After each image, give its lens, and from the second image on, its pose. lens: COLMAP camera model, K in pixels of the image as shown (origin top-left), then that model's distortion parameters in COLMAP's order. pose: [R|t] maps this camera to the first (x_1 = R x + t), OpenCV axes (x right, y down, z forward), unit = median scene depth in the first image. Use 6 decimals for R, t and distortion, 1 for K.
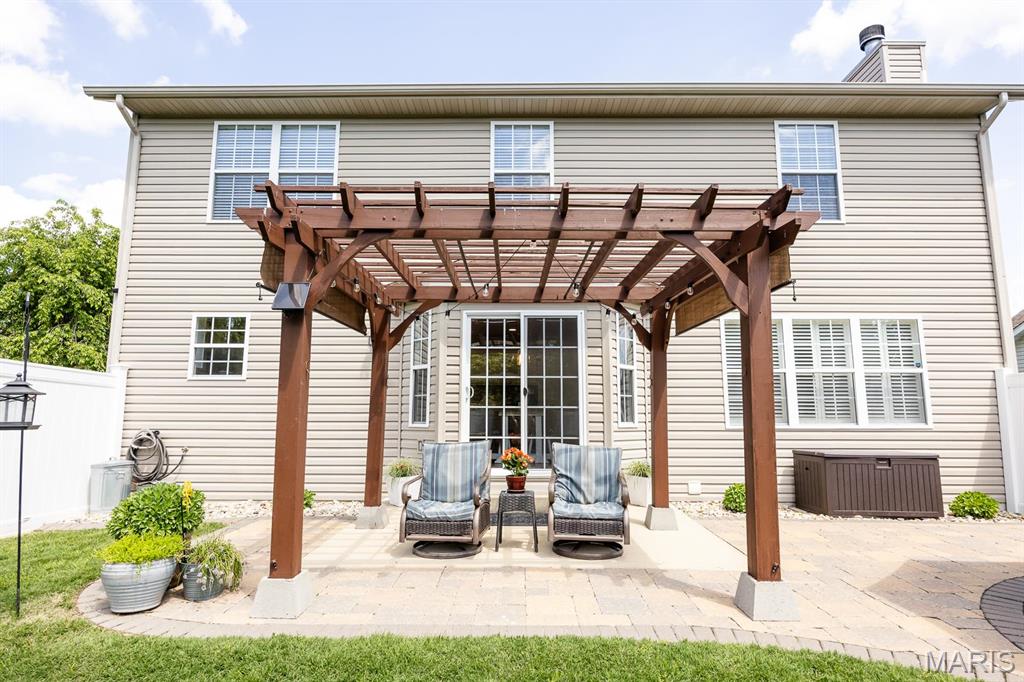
lens RADIAL K [[538.3, 0, 512.0], [0, 538.3, 341.0], [0, 0, 1]] dist [0.001910, 0.000296]
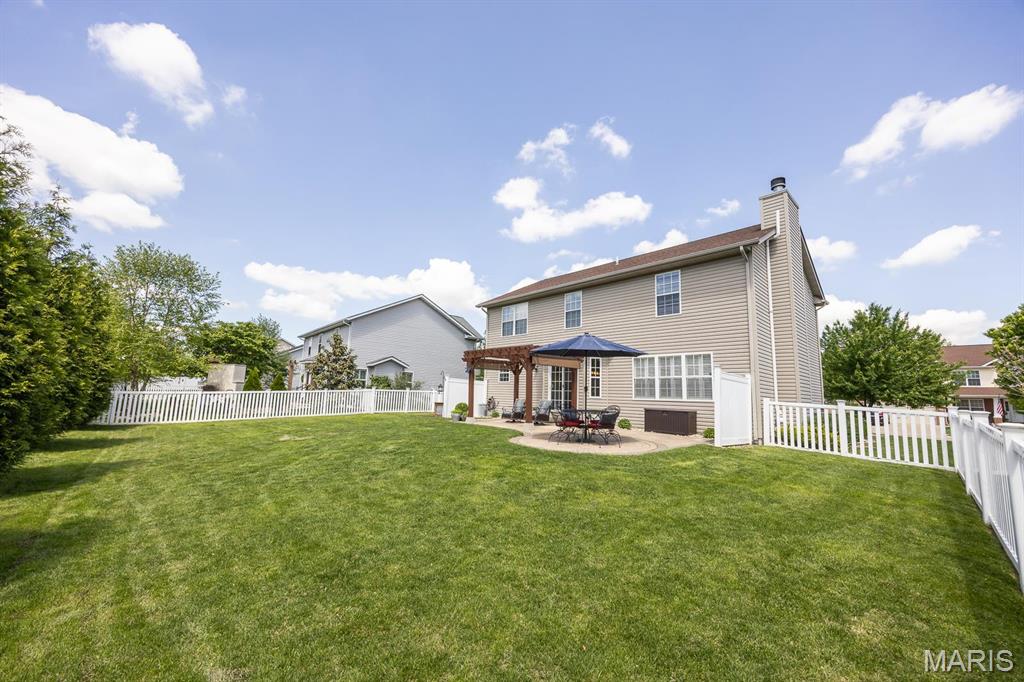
lens RADIAL K [[421.0, 0, 512.0], [0, 421.0, 341.0], [0, 0, 1]] dist [-0.000270, -0.000032]
pose [[0.668951, -0.079483, -0.739045, 1.556261], [0.063708, 0.996739, -0.049532, -0.060406], [0.740572, -0.013949, 0.671833, -0.820738]]
